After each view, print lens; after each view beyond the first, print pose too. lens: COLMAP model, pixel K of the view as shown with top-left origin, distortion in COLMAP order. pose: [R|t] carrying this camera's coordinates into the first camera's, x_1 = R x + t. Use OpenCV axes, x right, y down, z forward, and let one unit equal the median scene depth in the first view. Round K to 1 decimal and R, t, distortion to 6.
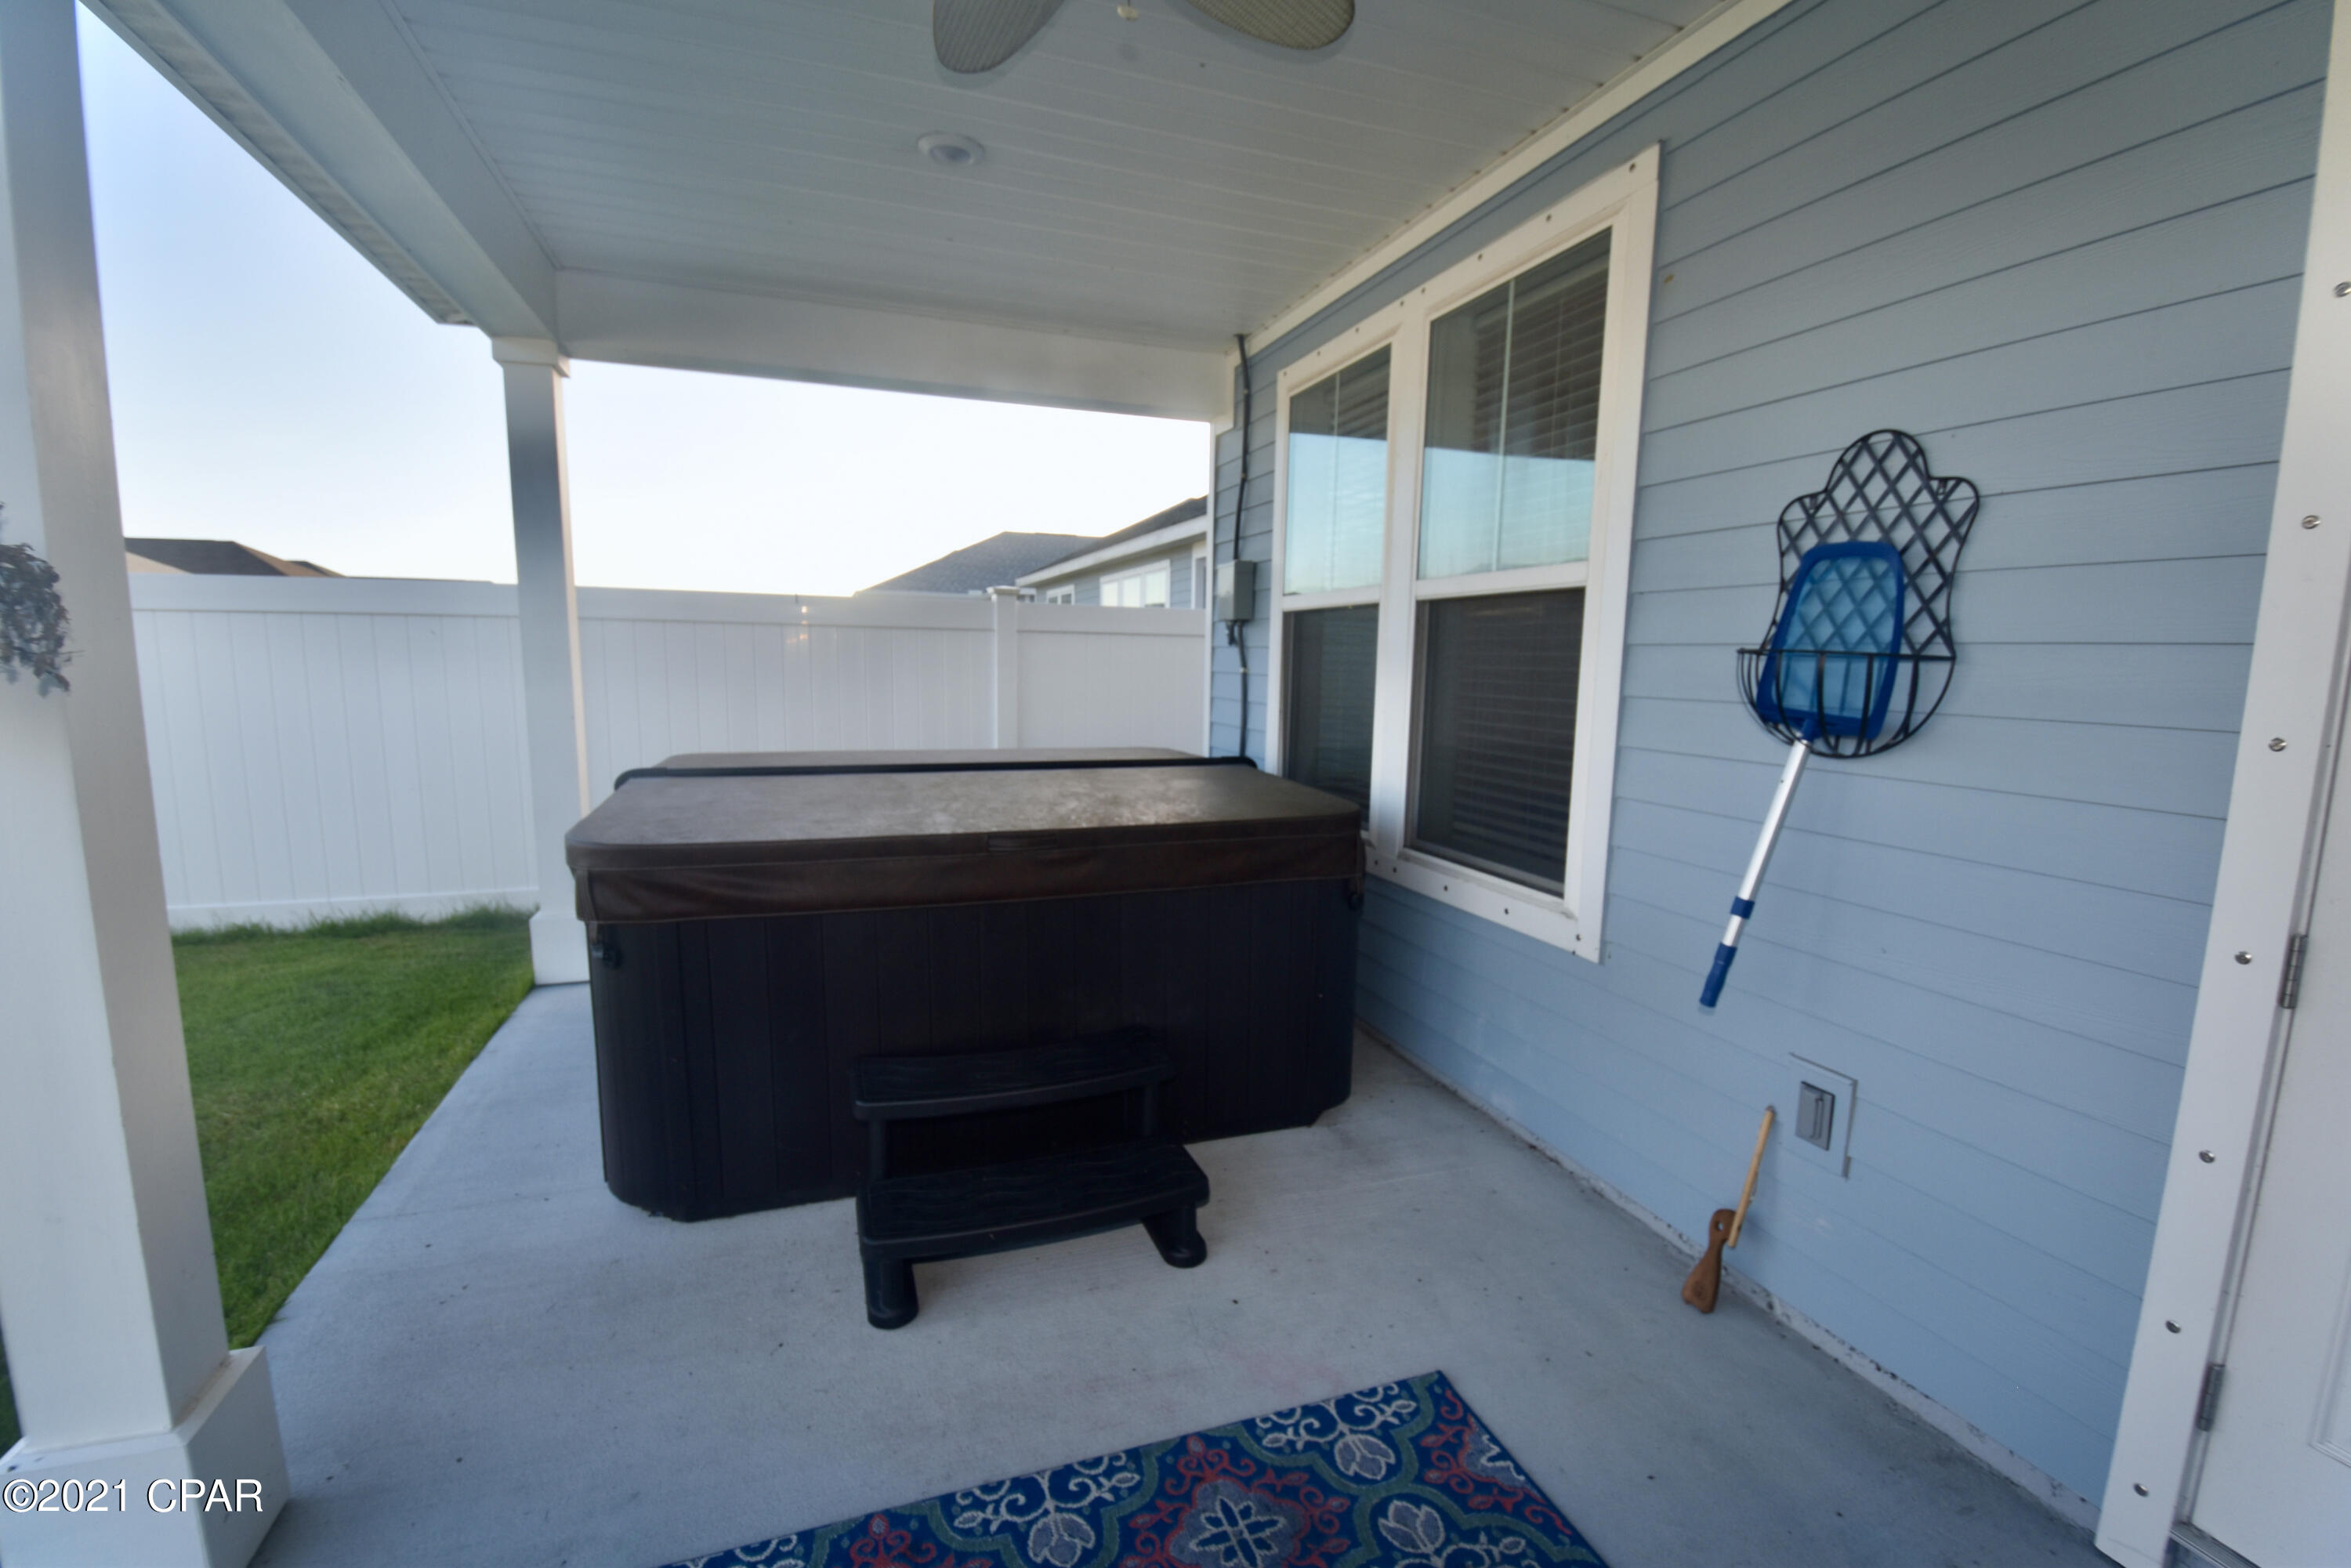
lens RADIAL K [[1033.0, 0, 1170.3], [0, 1033.0, 796.5], [0, 0, 1]] dist [0.007795, -0.016079]
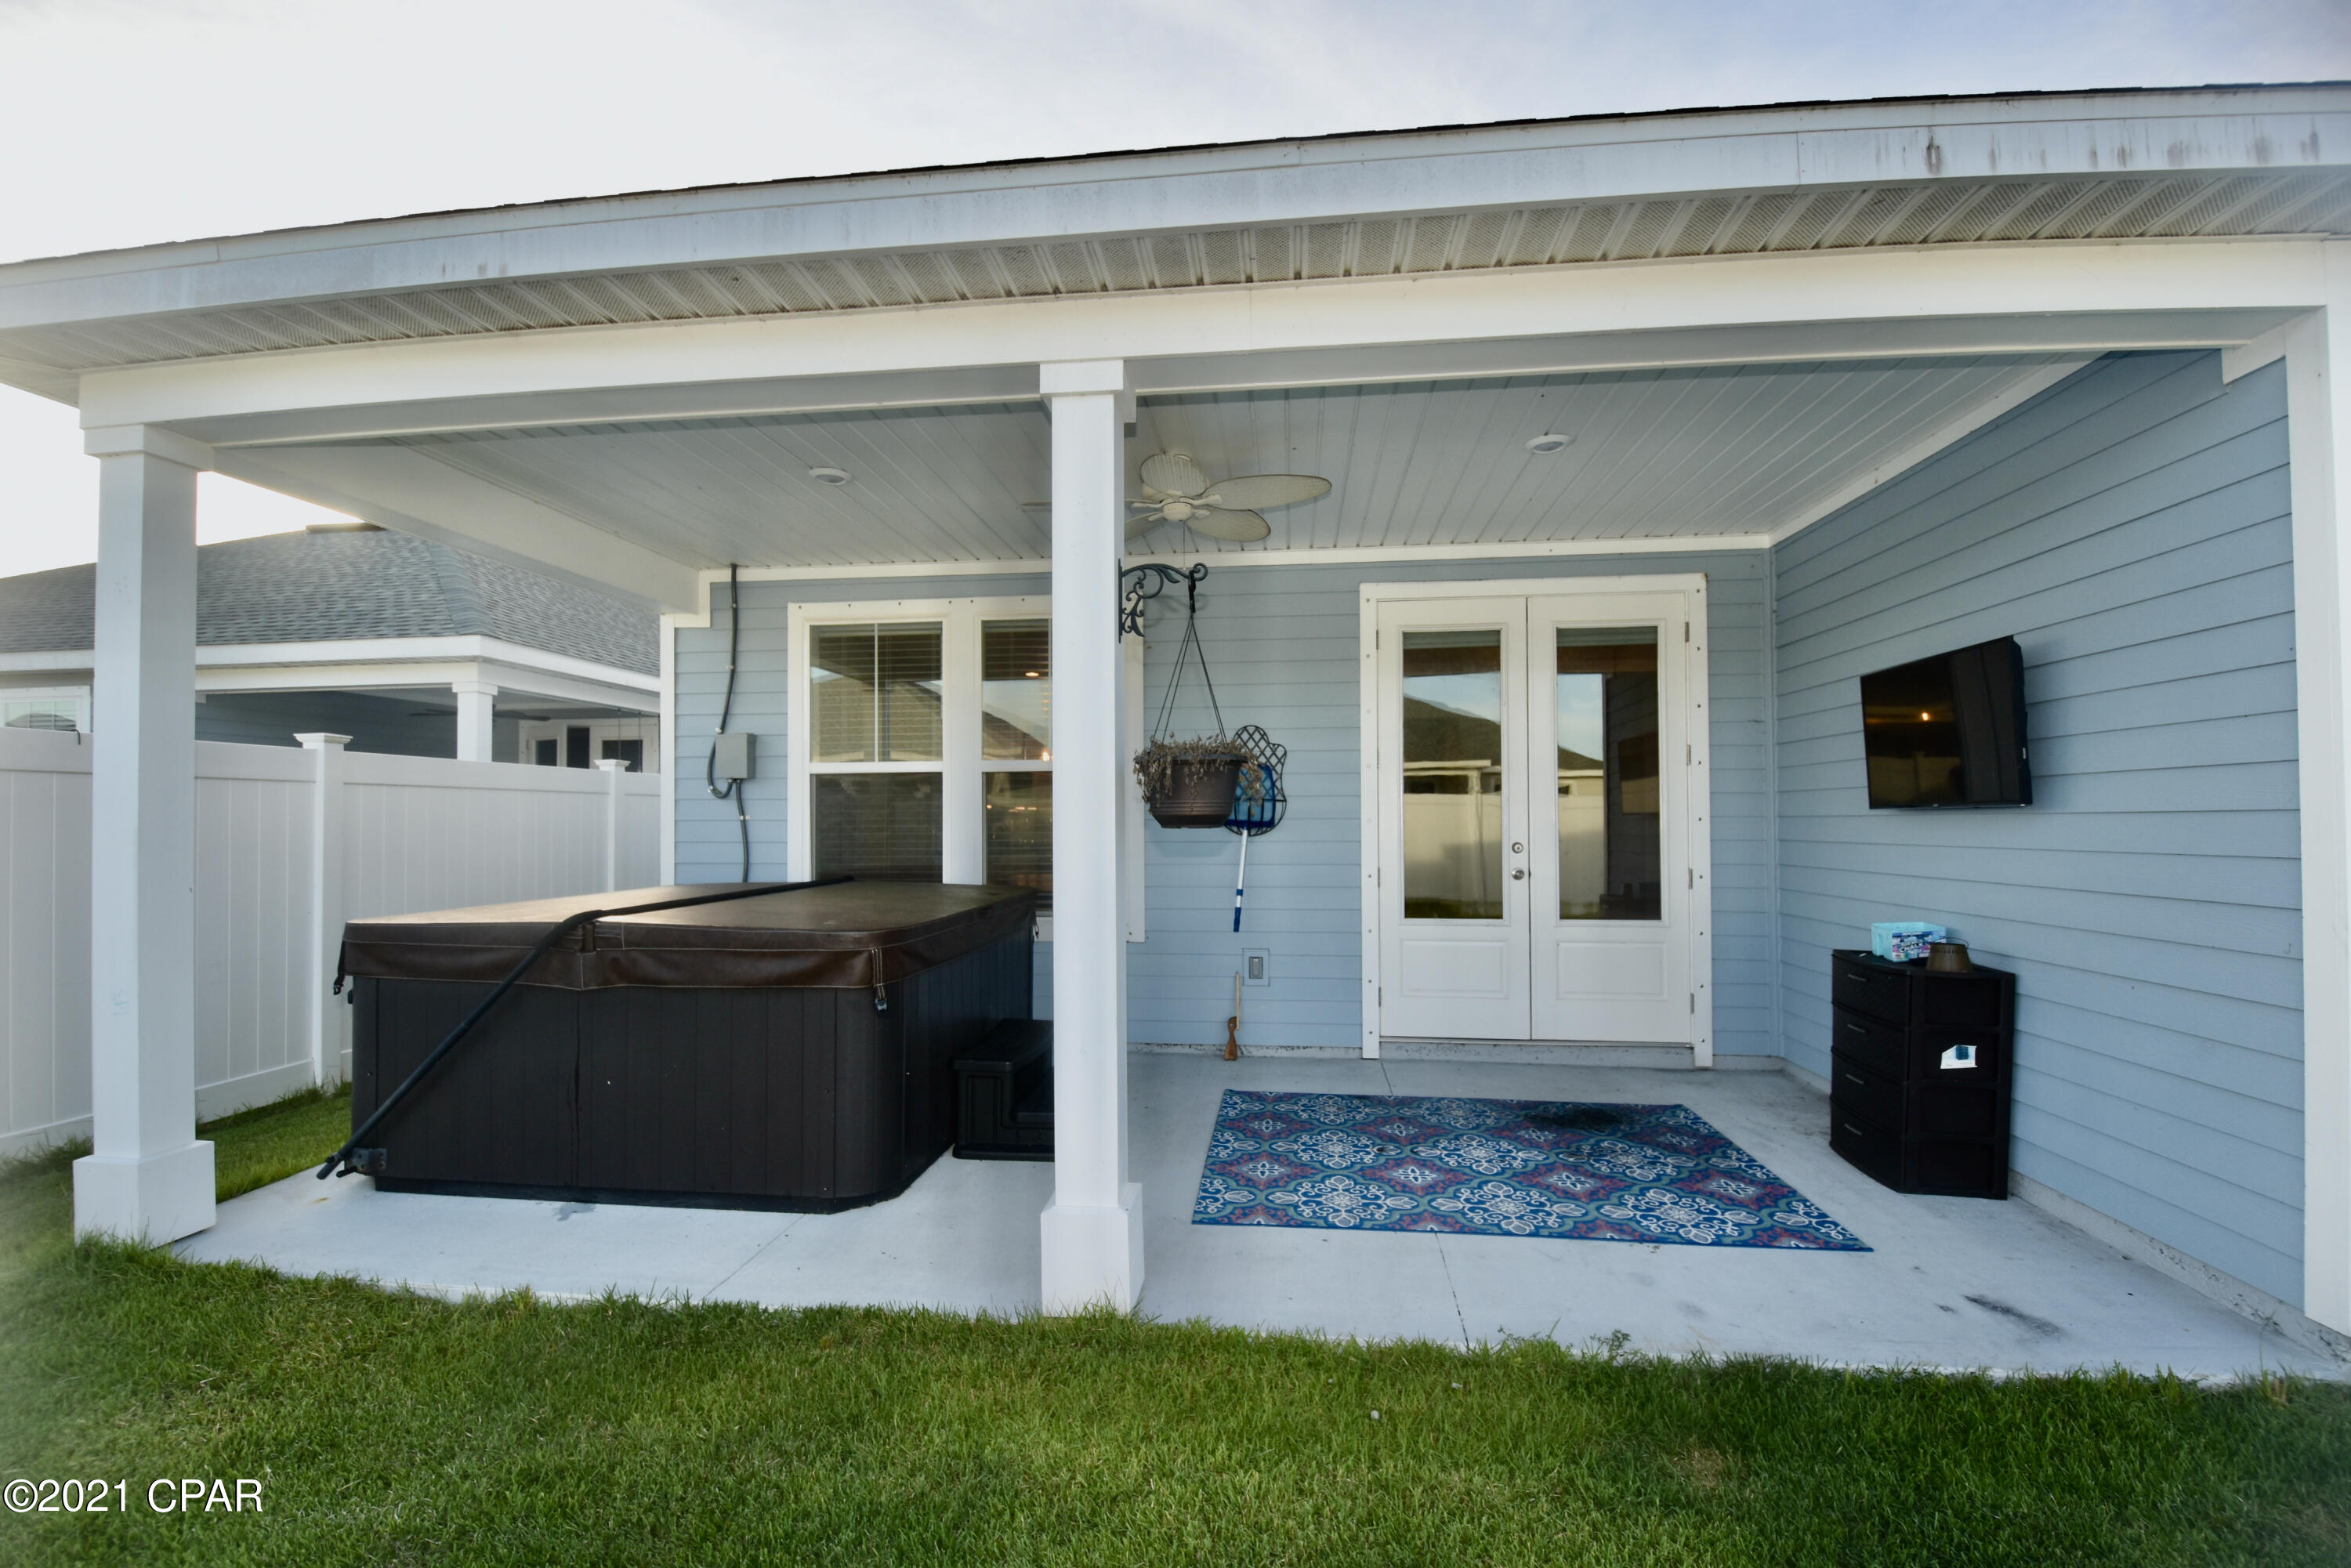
lens RADIAL K [[1033.0, 0, 1173.2], [0, 1033.0, 796.0], [0, 0, 1]] dist [0.007795, -0.016079]
pose [[0.430325, 0.001231, 0.902673, -2.083987], [0.134100, 0.988816, -0.065277, 0.011547], [-0.892657, 0.149139, 0.425347, -0.036120]]
